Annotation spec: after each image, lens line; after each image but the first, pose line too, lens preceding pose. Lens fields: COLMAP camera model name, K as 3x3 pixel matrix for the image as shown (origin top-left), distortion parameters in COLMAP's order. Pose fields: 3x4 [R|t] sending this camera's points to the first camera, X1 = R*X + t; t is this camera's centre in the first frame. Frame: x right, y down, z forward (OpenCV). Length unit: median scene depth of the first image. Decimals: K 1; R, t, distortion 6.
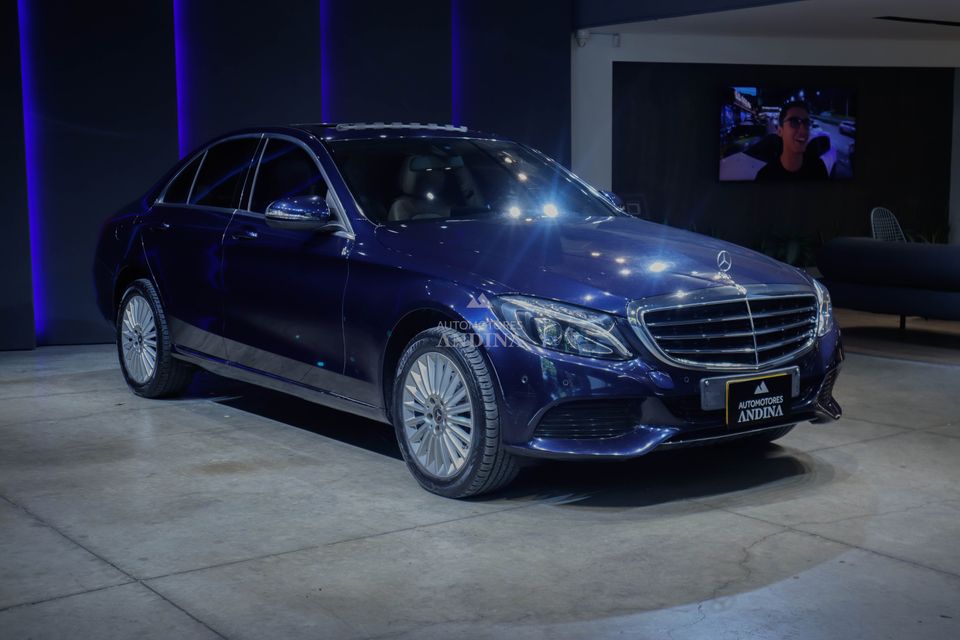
lens RADIAL K [[1315.1, 0, 480.0], [0, 1315.1, 320.0], [0, 0, 1]] dist [0.013934, 0.062077]
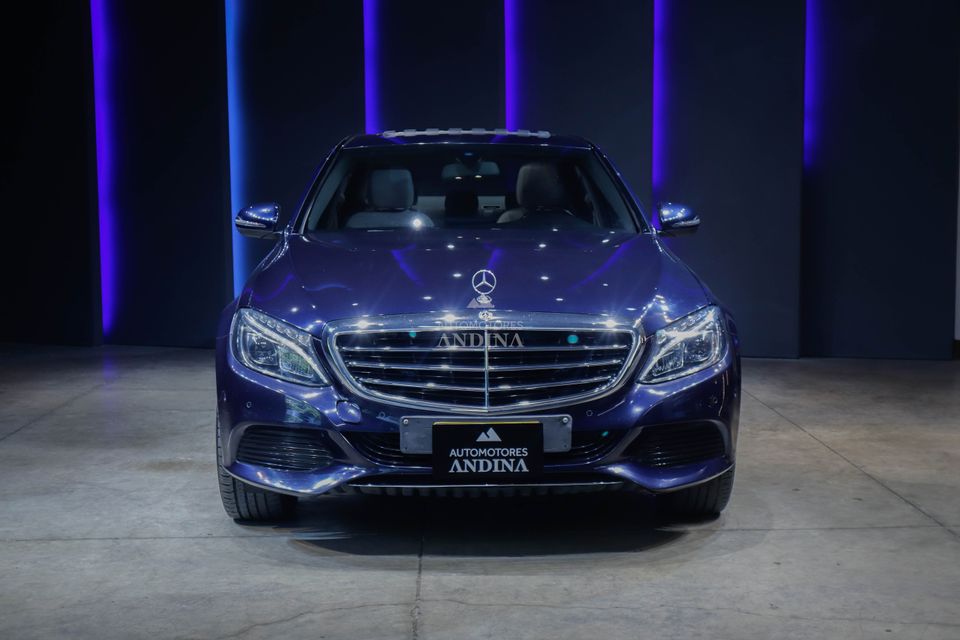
lens RADIAL K [[1350.6, 0, 480.0], [0, 1350.6, 320.0], [0, 0, 1]] dist [0.023883, 0.148609]
pose [[0.832397, 0.054540, -0.551489, 0.683907], [-0.062978, 0.998008, 0.003642, -0.024305], [0.550589, 0.031701, 0.834174, 0.281930]]
